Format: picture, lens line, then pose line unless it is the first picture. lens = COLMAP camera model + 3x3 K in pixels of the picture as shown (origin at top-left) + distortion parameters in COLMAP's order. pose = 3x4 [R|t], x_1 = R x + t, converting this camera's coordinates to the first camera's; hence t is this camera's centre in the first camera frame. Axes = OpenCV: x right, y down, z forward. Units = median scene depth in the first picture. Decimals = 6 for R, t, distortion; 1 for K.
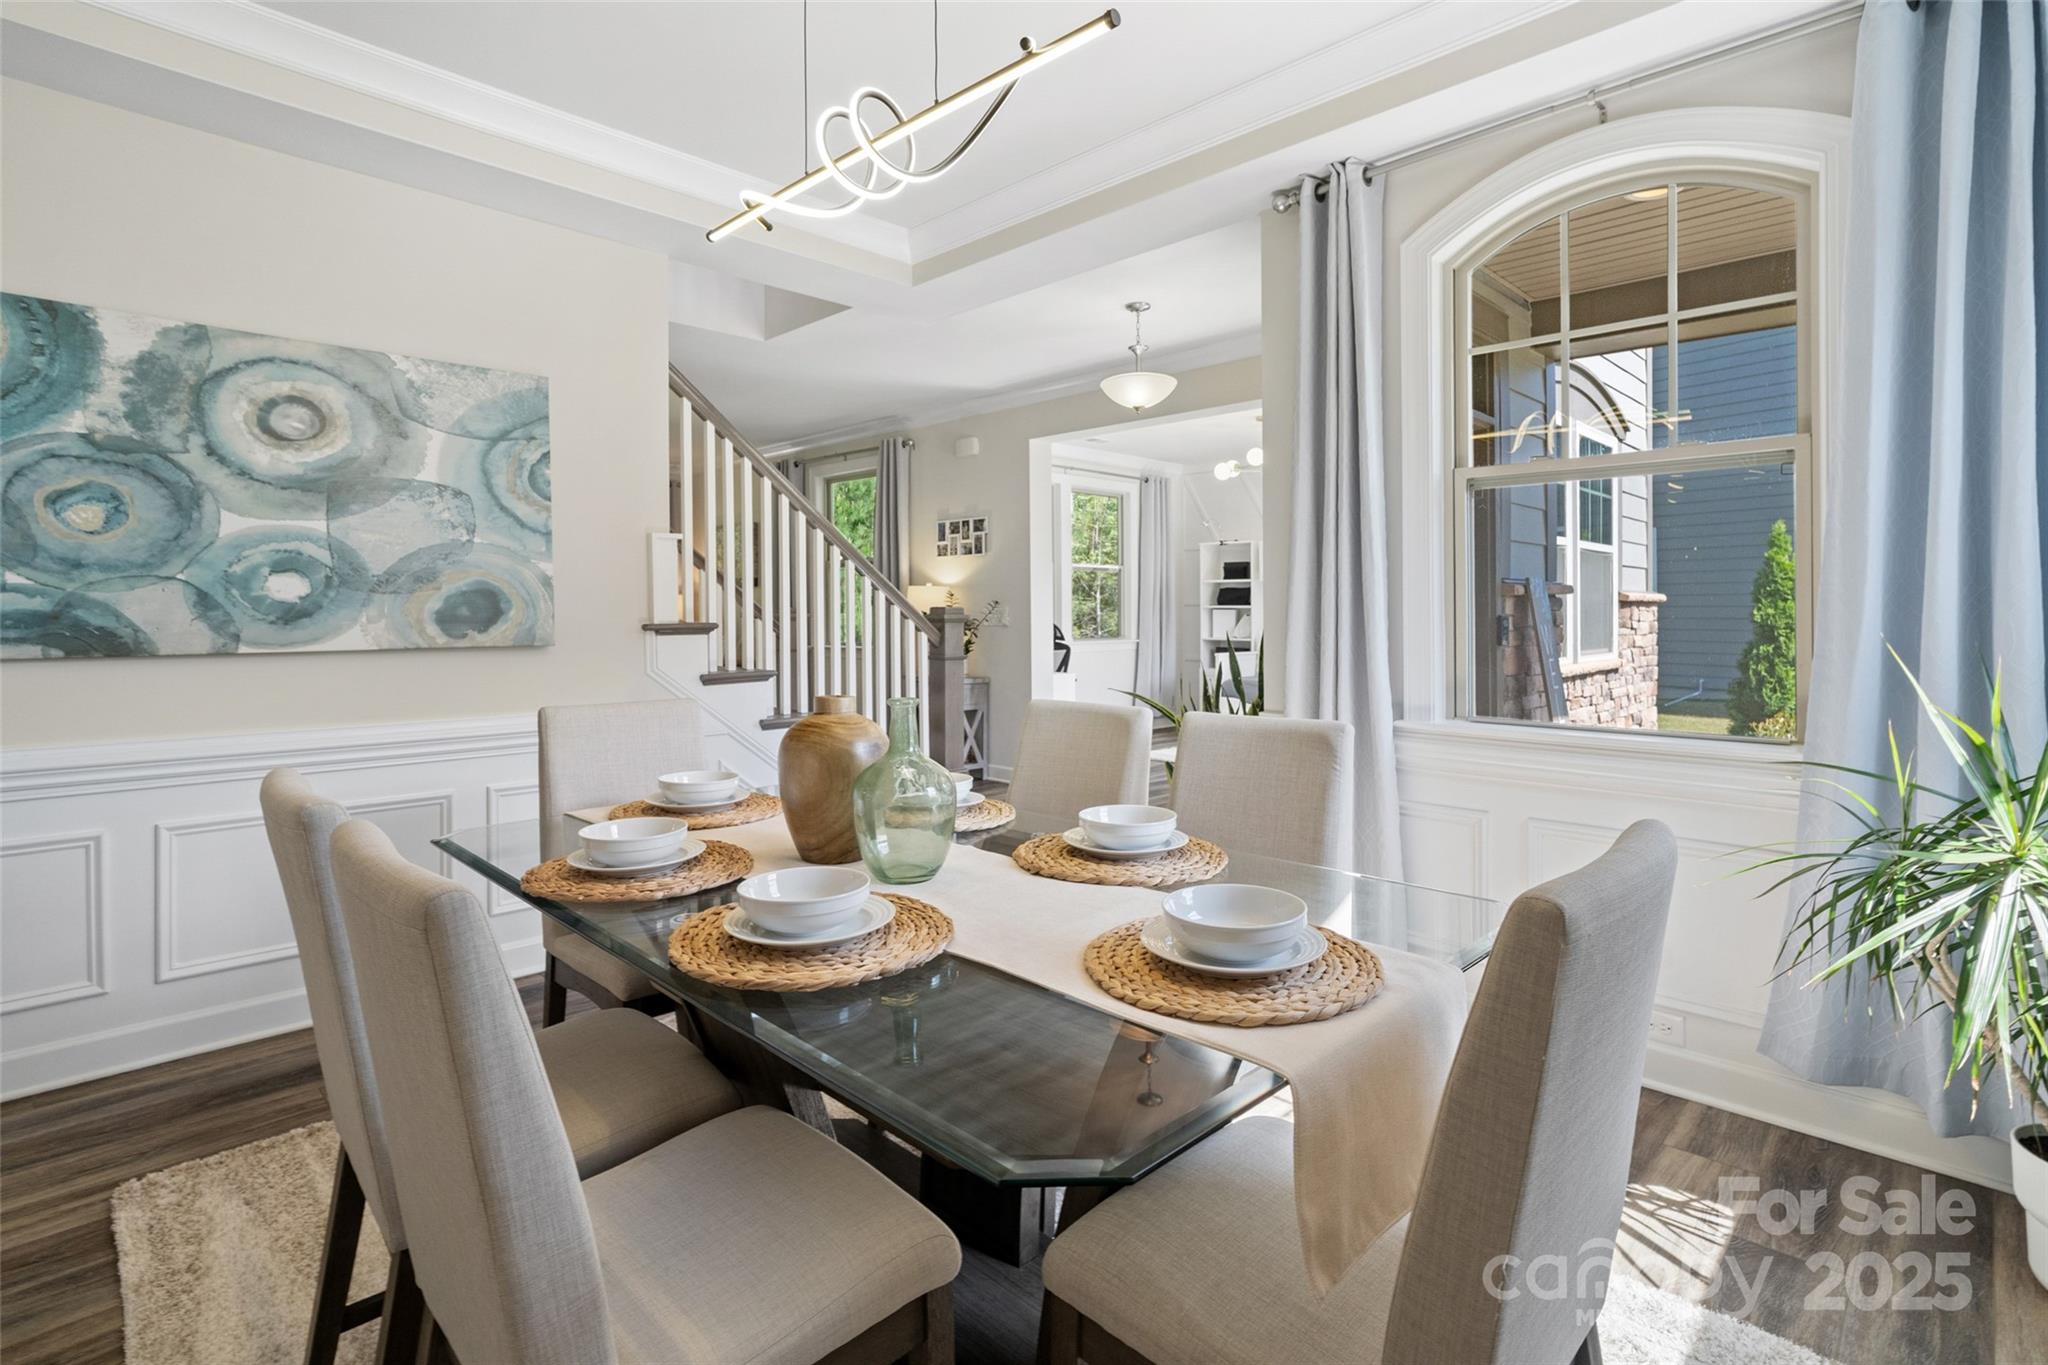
lens RADIAL K [[992.5, 0, 1020.7], [0, 992.5, 634.1], [0, 0, 1]] dist [-0.003873, 0.000263]
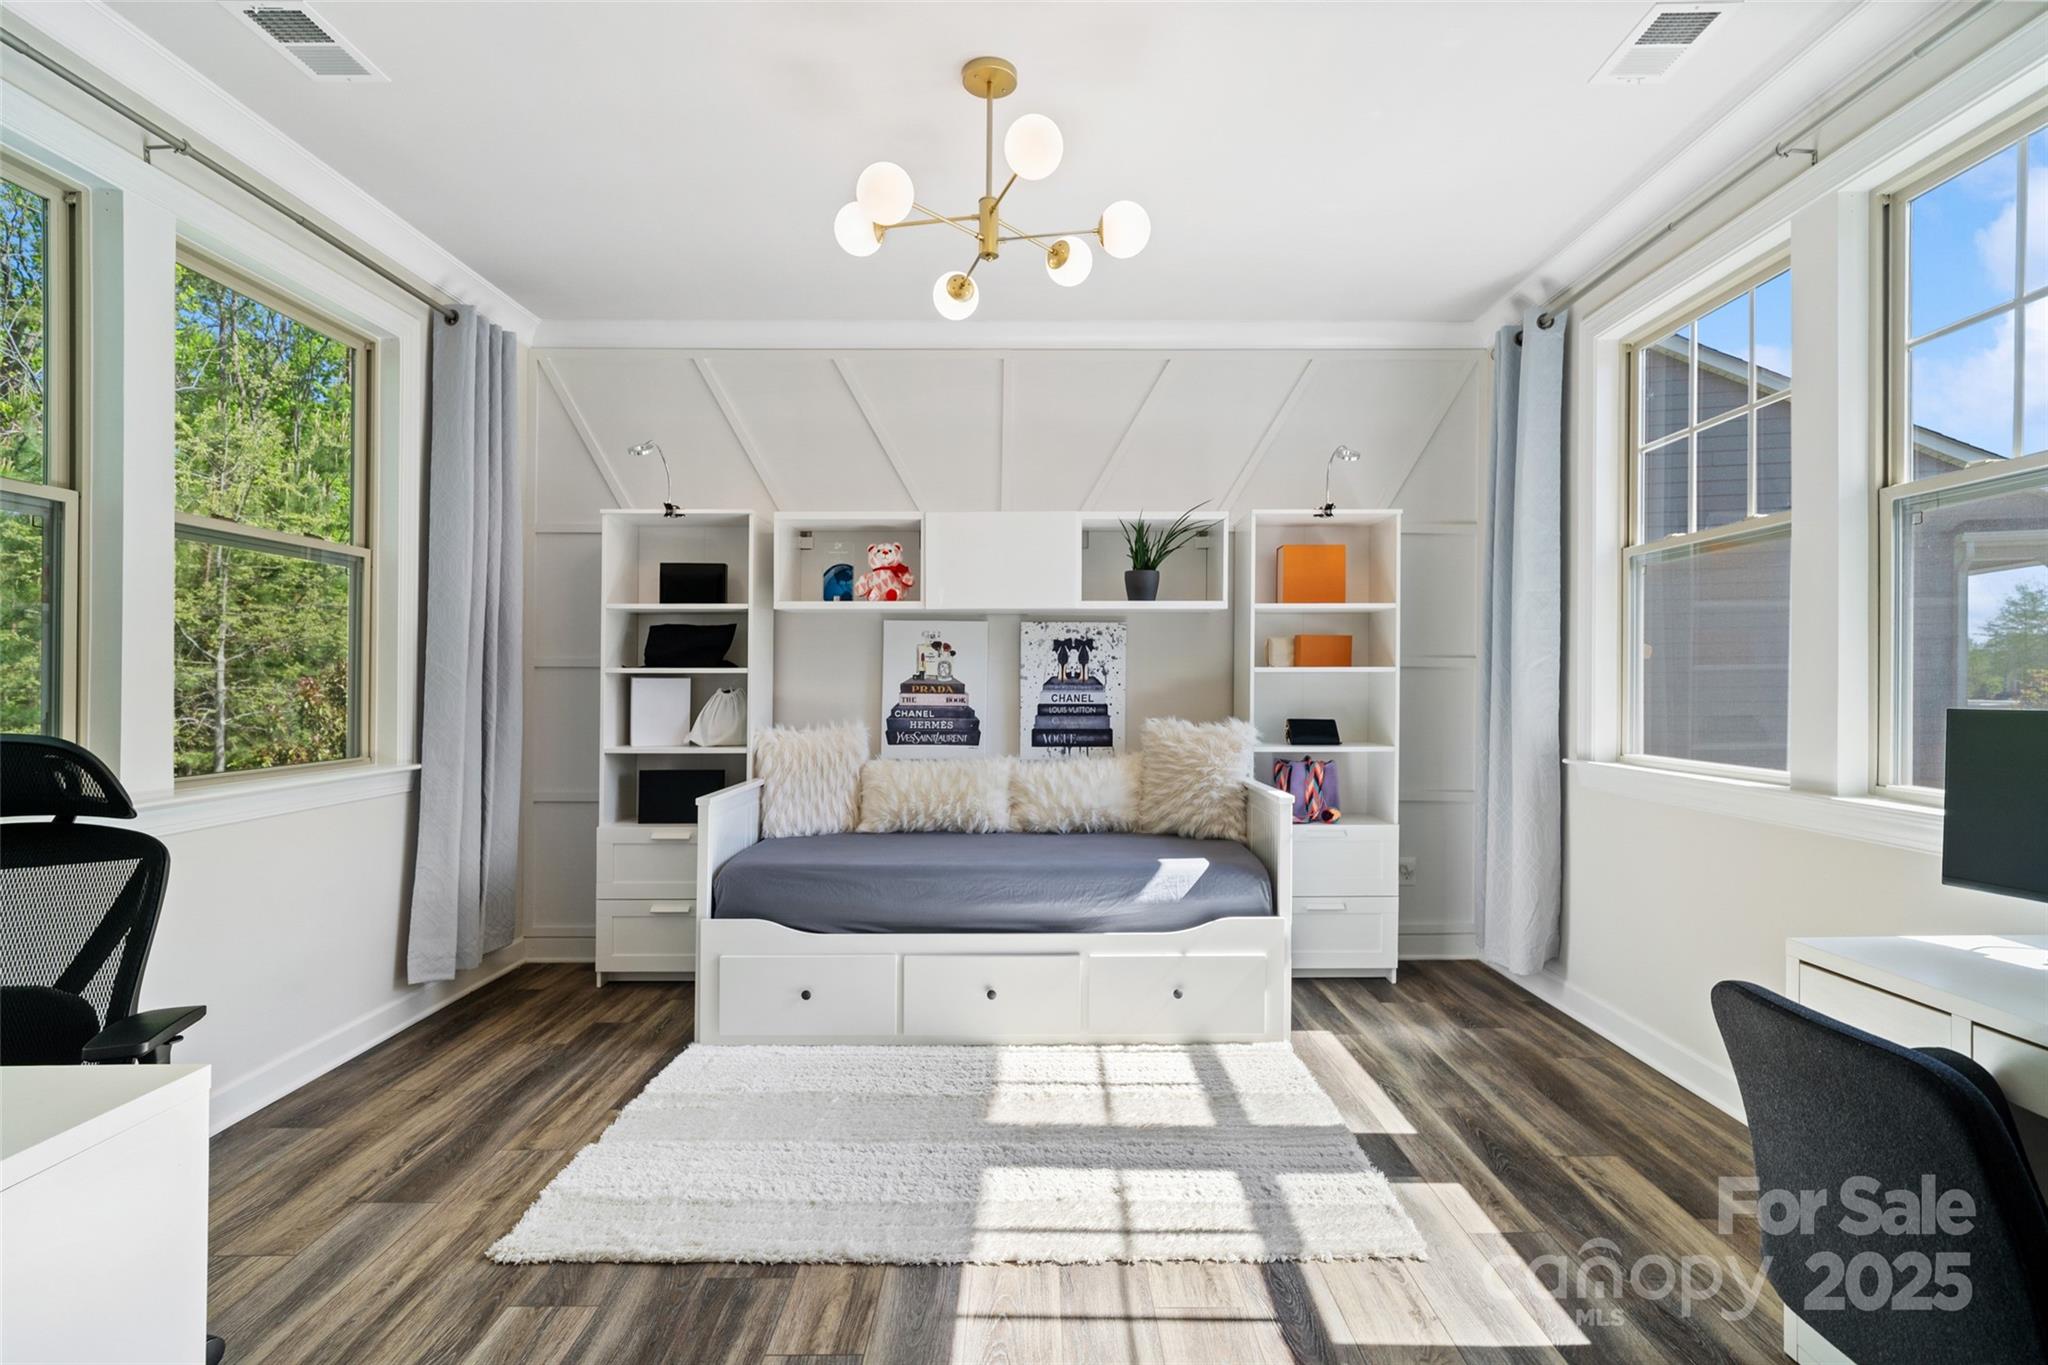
lens RADIAL K [[981.5, 0, 1024.0], [0, 981.5, 682.5], [0, 0, 1]] dist [-0.013435, 0.007064]
pose [[0.712295, -0.002947, 0.701874, 0.029700], [0.020122, 0.999666, -0.016223, -0.013348], [-0.701592, 0.025678, 0.712117, 0.614014]]
